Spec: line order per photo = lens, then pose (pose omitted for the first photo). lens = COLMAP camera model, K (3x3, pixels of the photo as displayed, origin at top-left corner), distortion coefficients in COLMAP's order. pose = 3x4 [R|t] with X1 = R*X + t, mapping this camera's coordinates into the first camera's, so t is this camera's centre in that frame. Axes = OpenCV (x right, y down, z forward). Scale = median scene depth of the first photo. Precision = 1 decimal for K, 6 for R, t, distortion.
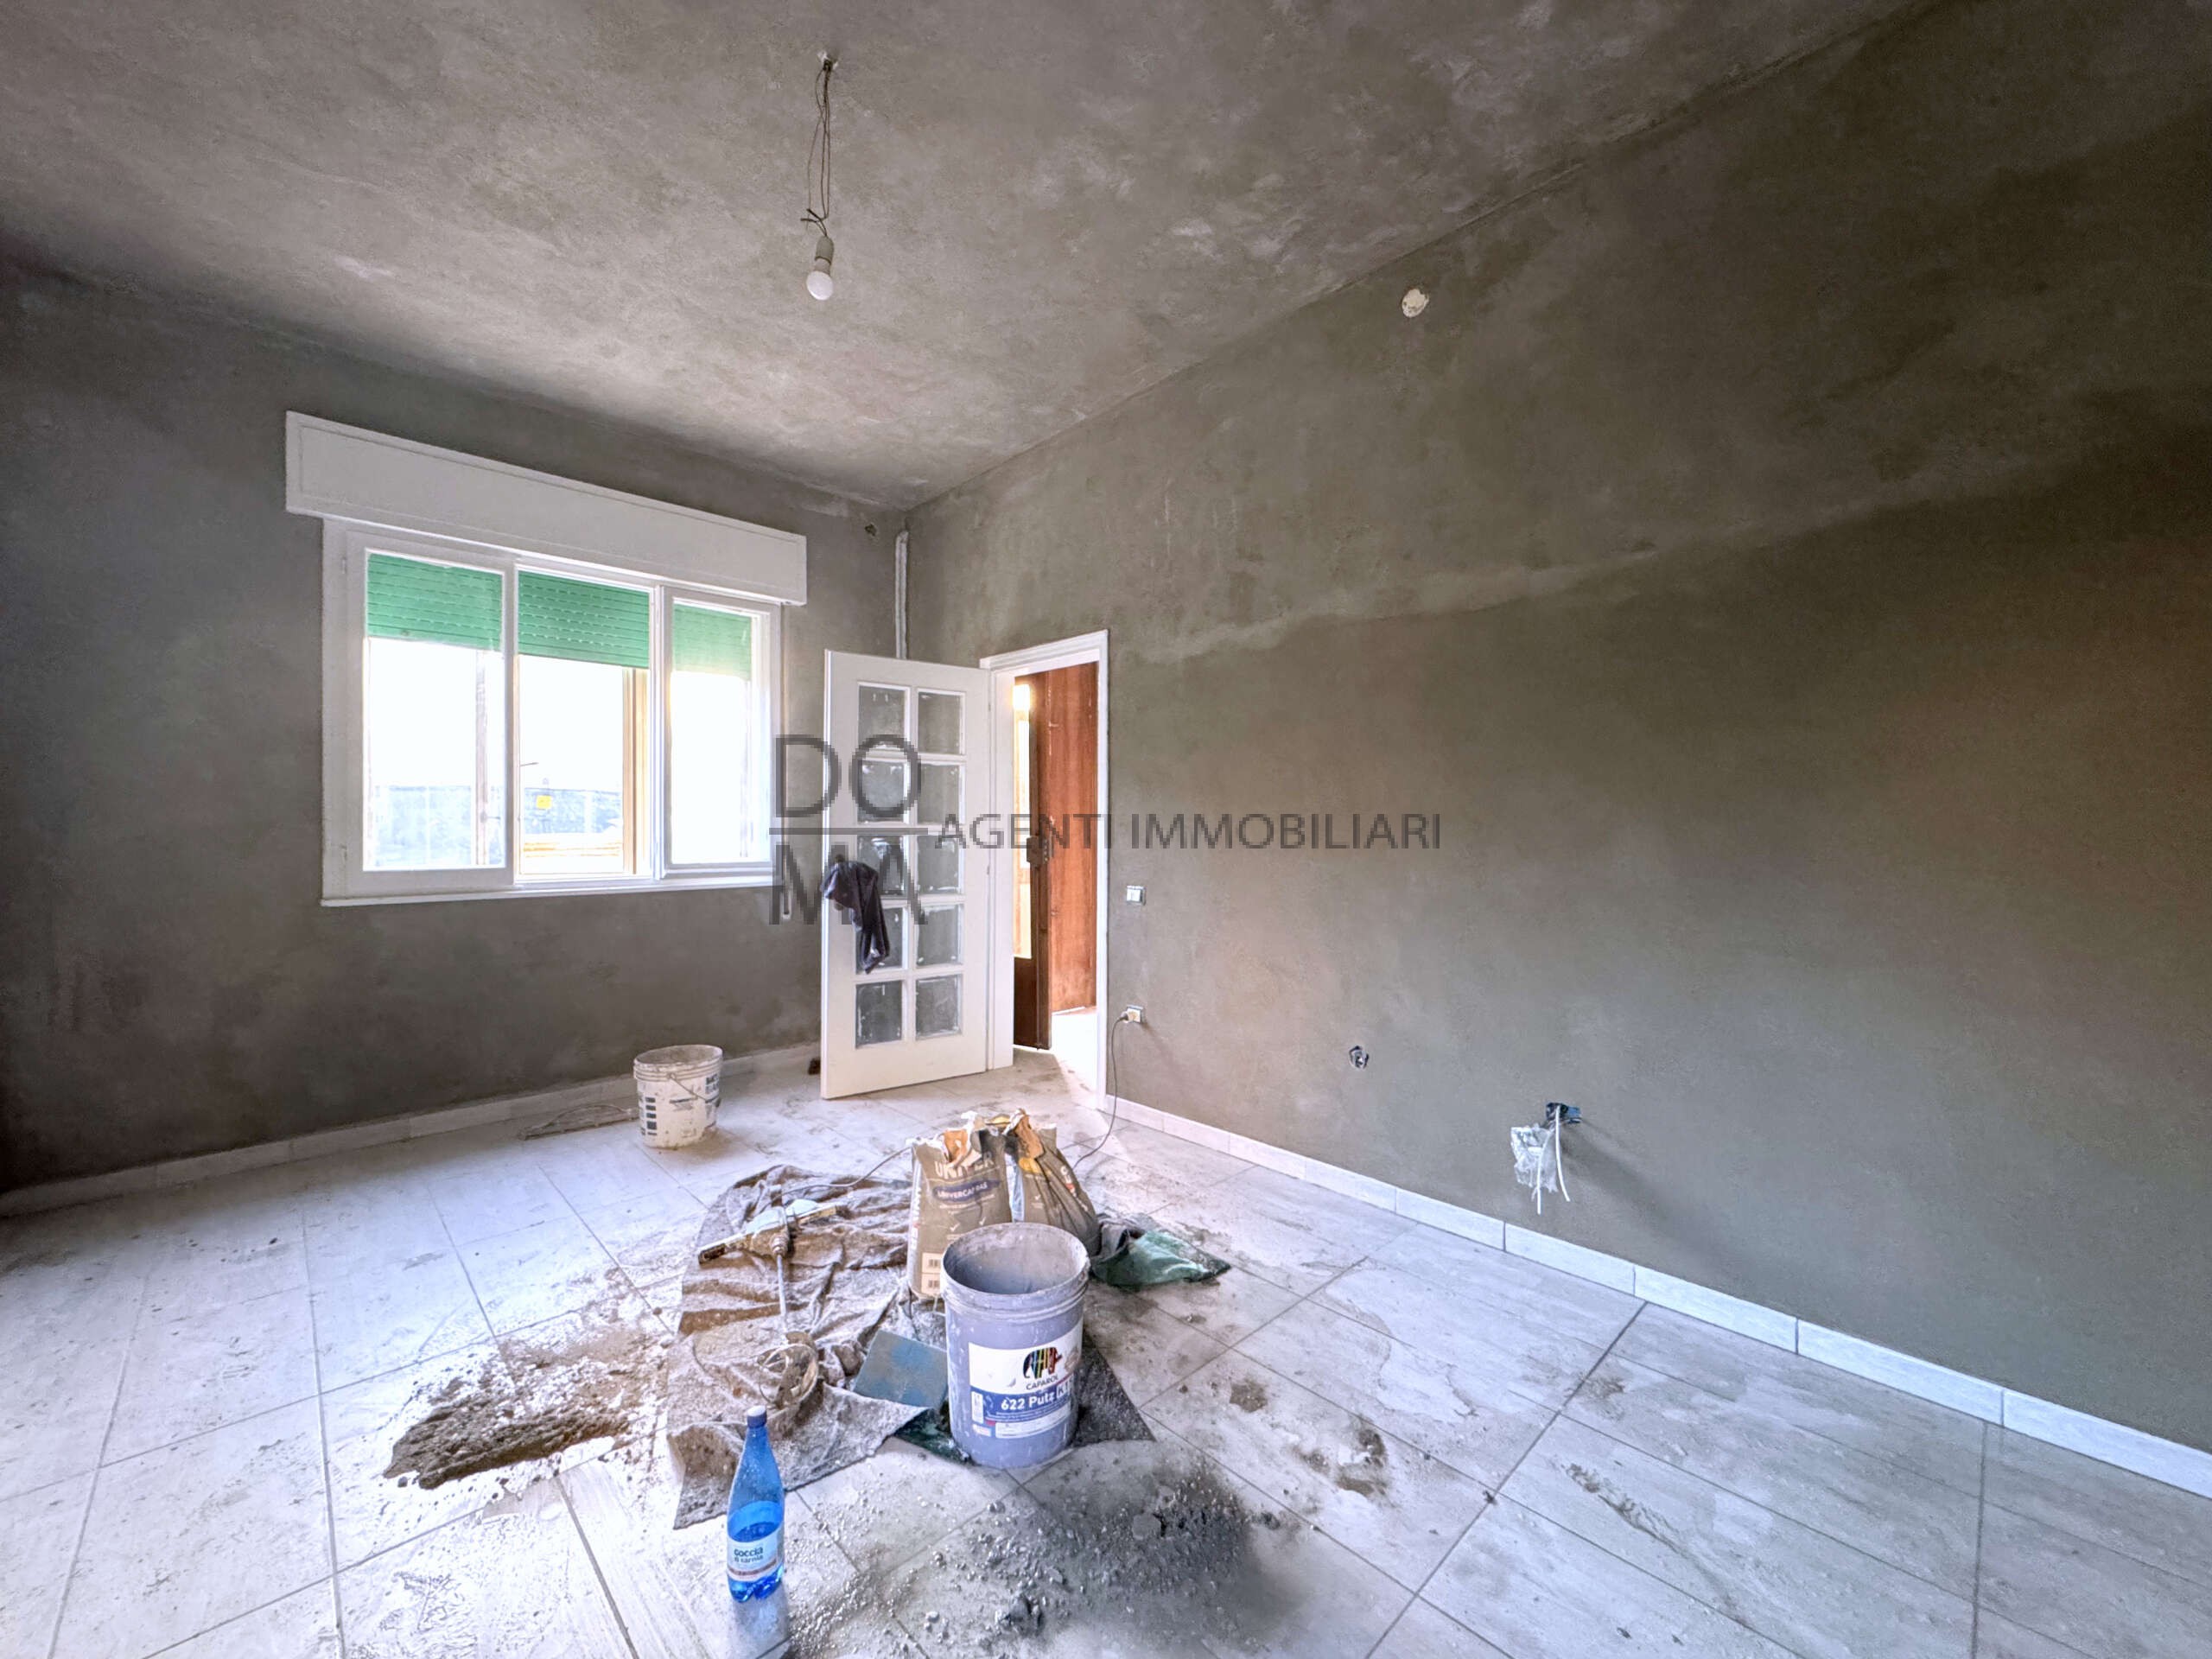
lens RADIAL K [[881.3, 0, 1108.2], [0, 881.3, 824.8], [0, 0, 1]] dist [-0.000330, 0.000020]
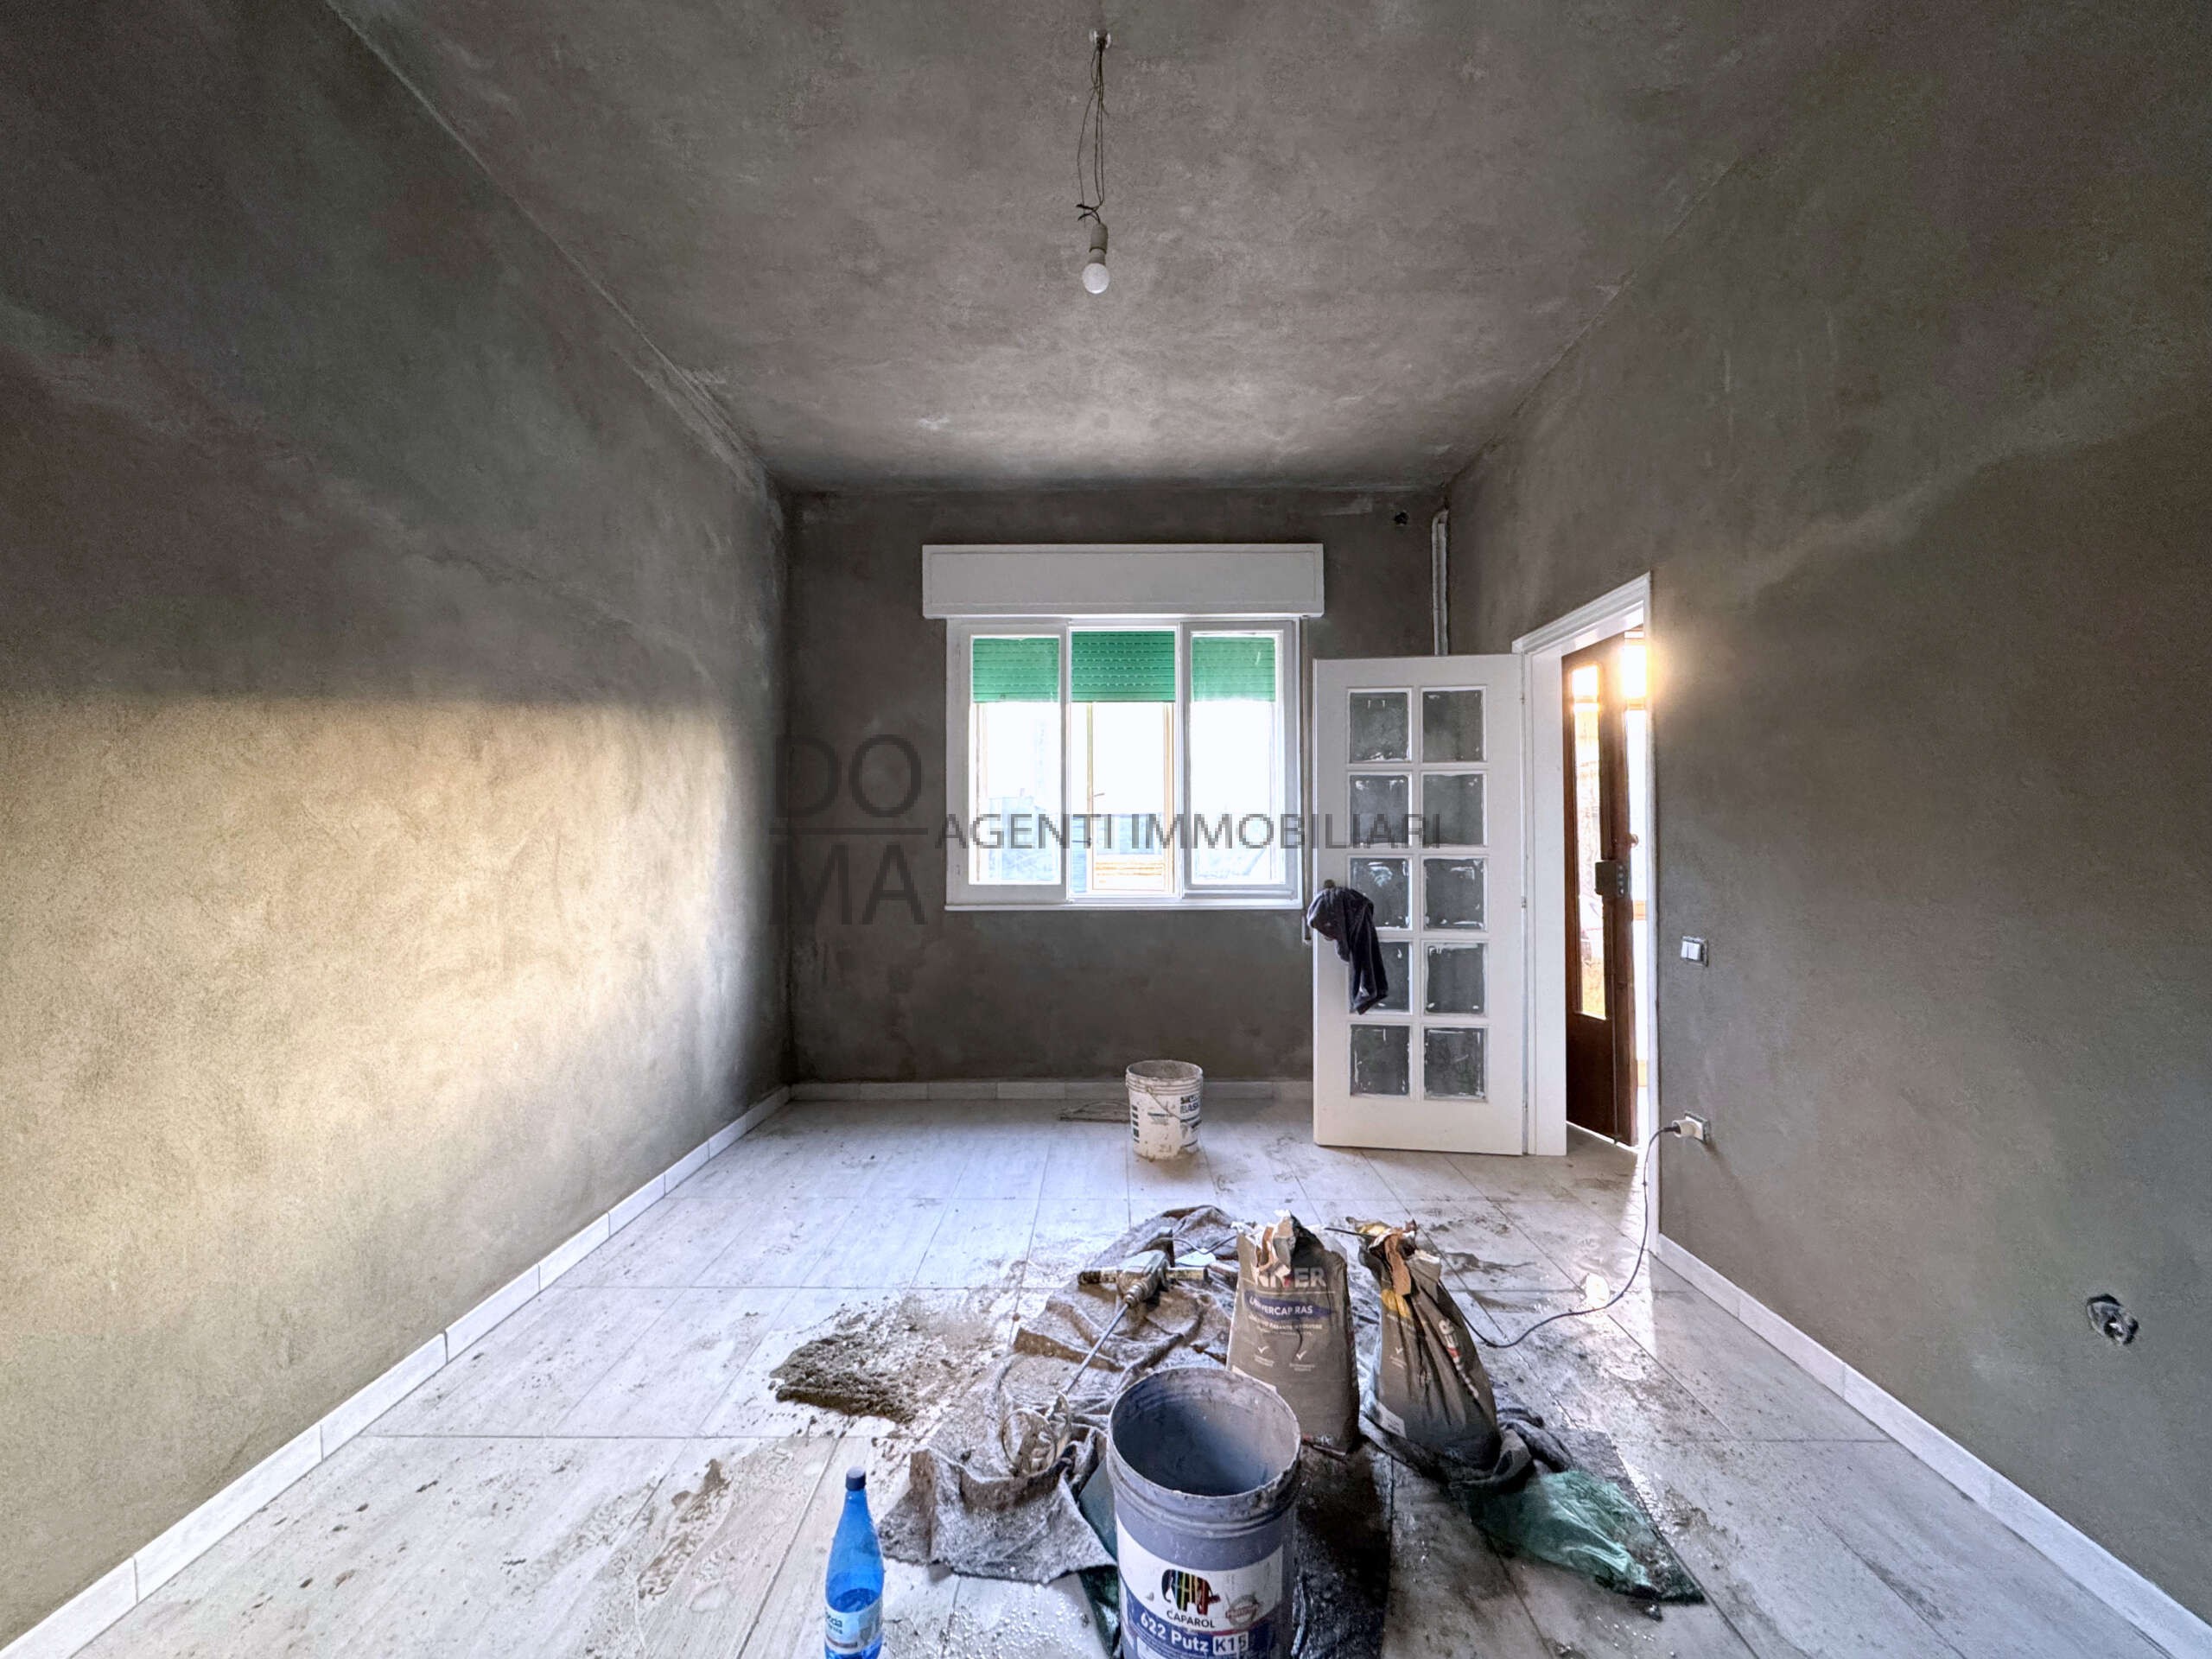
lens RADIAL K [[881.3, 0, 1103.6], [0, 881.3, 824.9], [0, 0, 1]] dist [-0.000330, 0.000020]
pose [[0.712076, -0.018534, -0.701858, 0.277539], [0.005572, 0.999769, -0.020748, -0.008601], [0.702081, 0.010863, 0.712015, 0.291869]]
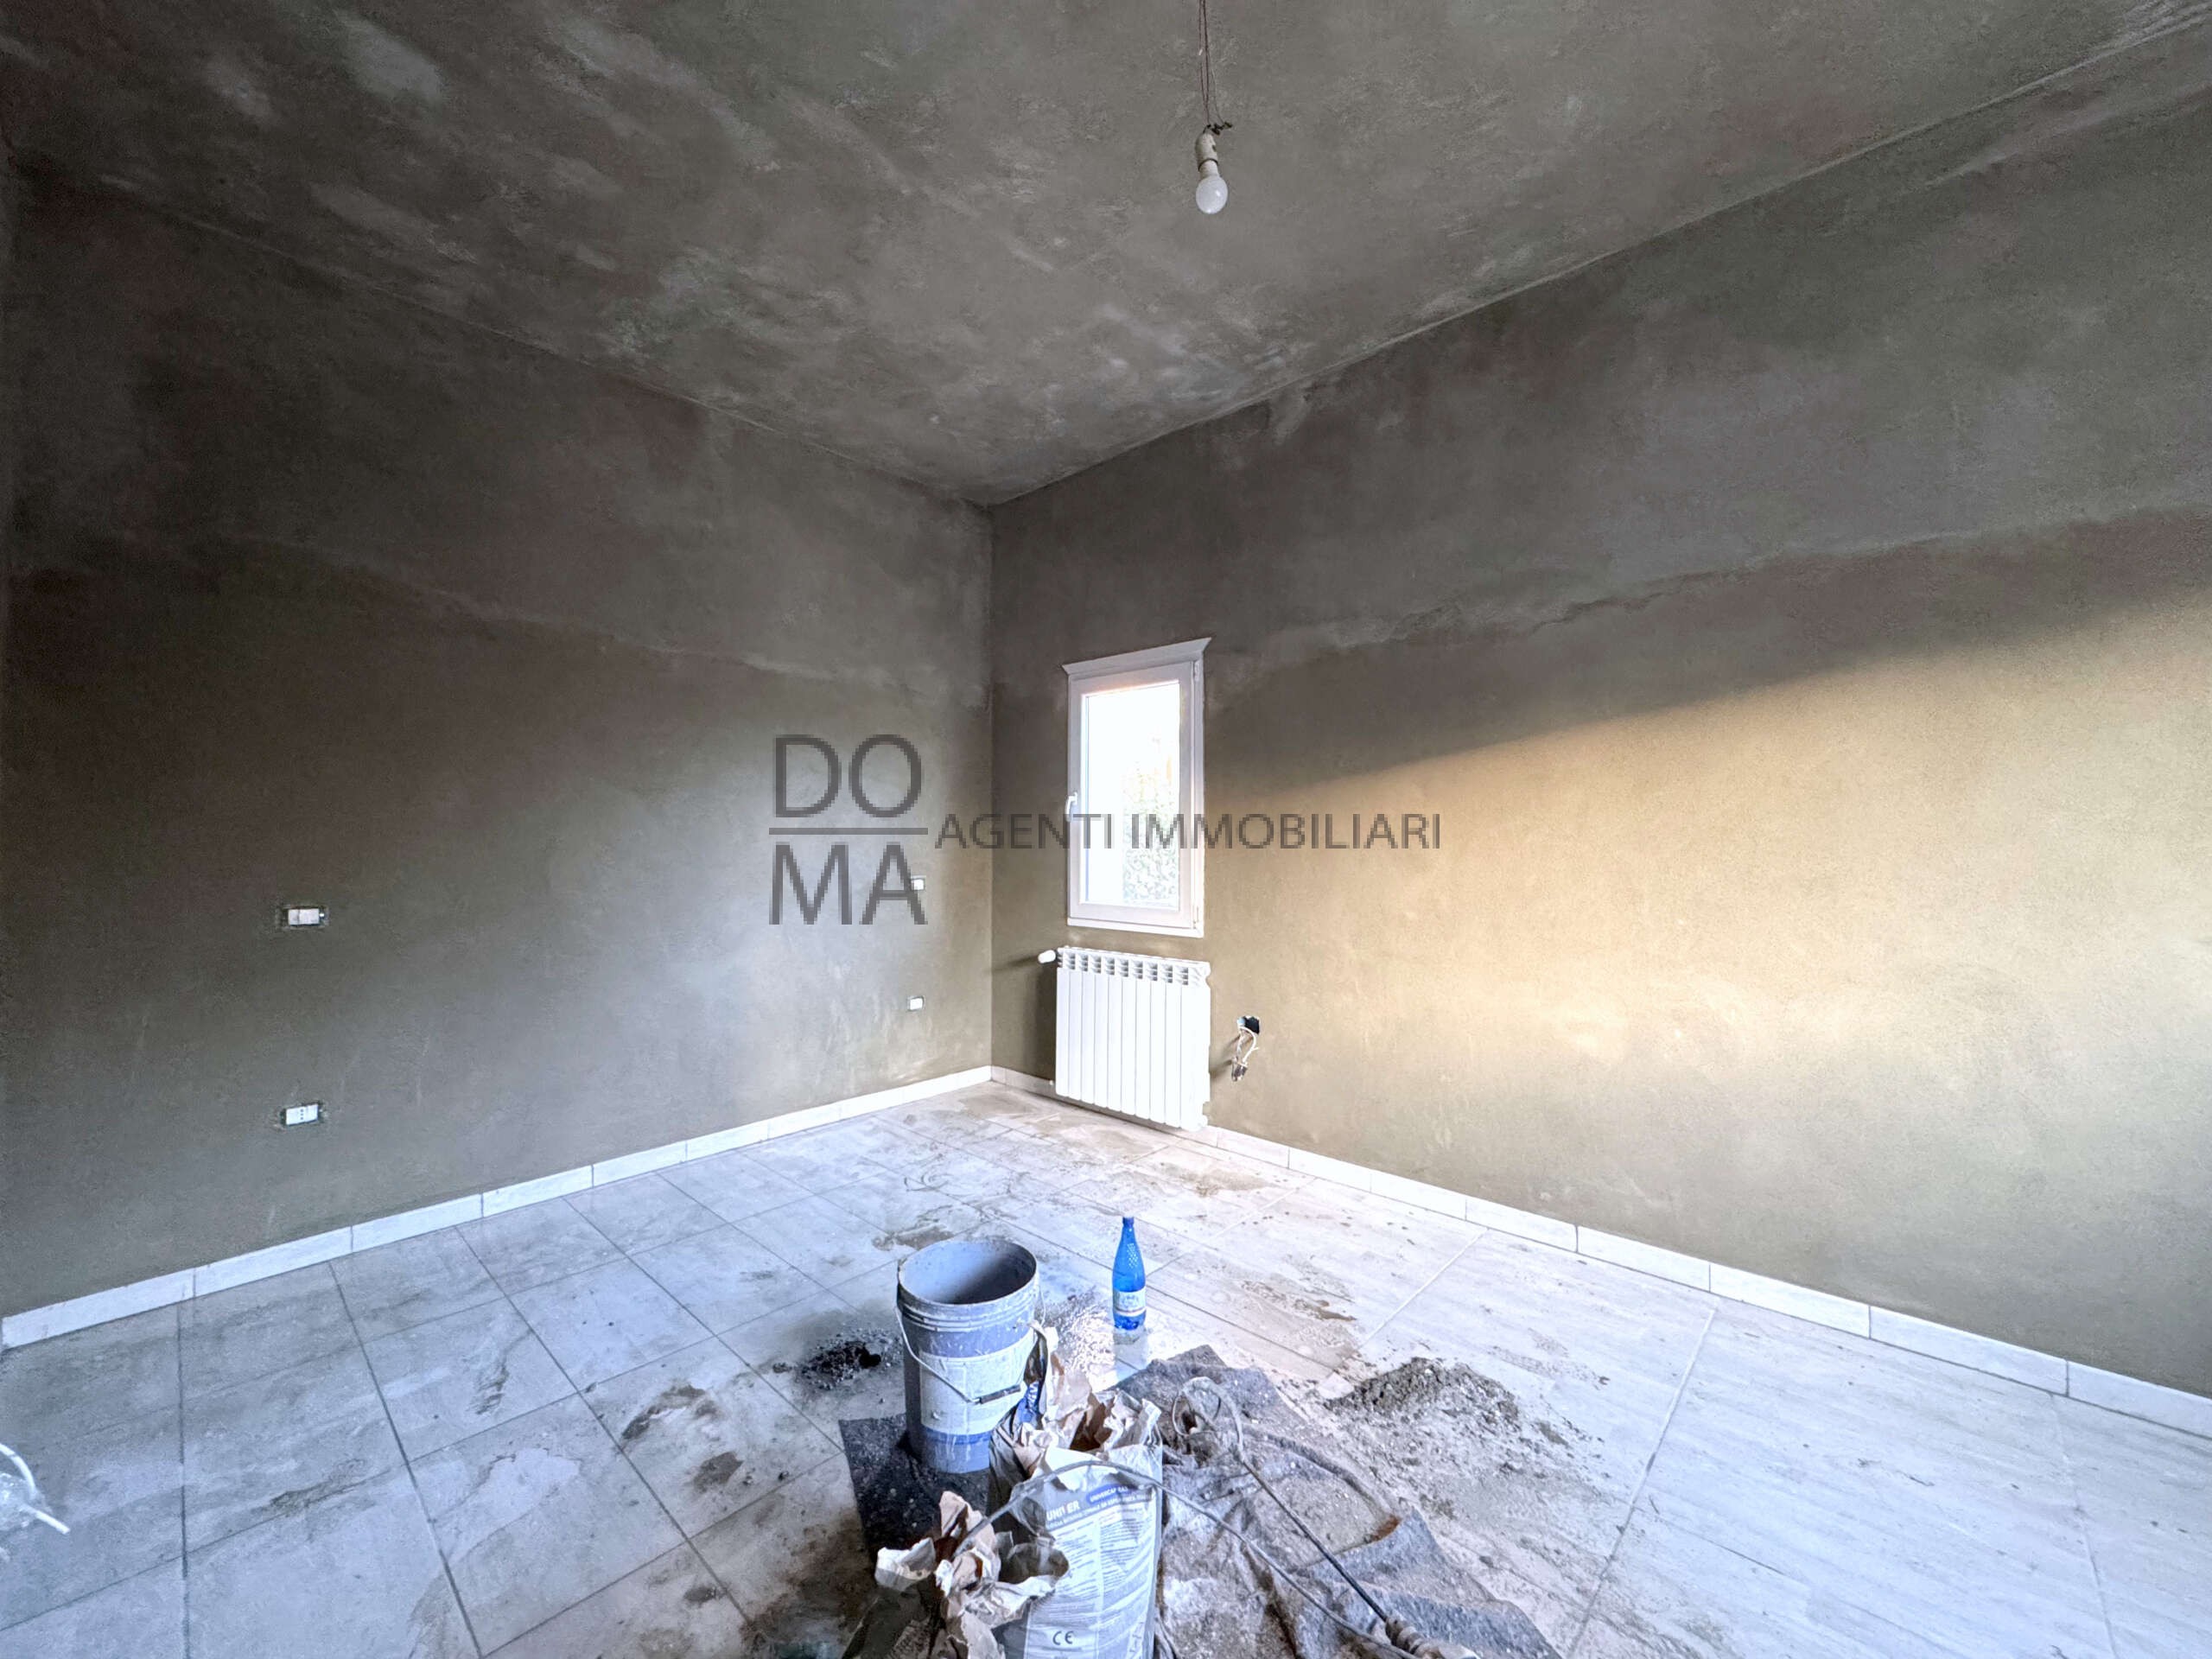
lens RADIAL K [[881.3, 0, 1101.6], [0, 881.3, 821.5], [0, 0, 1]] dist [-0.000330, 0.000020]
pose [[-0.998755, 0.000543, -0.049882, -0.156315], [0.001398, 0.999853, -0.017108, -0.018008], [0.049866, -0.017157, -0.998609, 1.530070]]
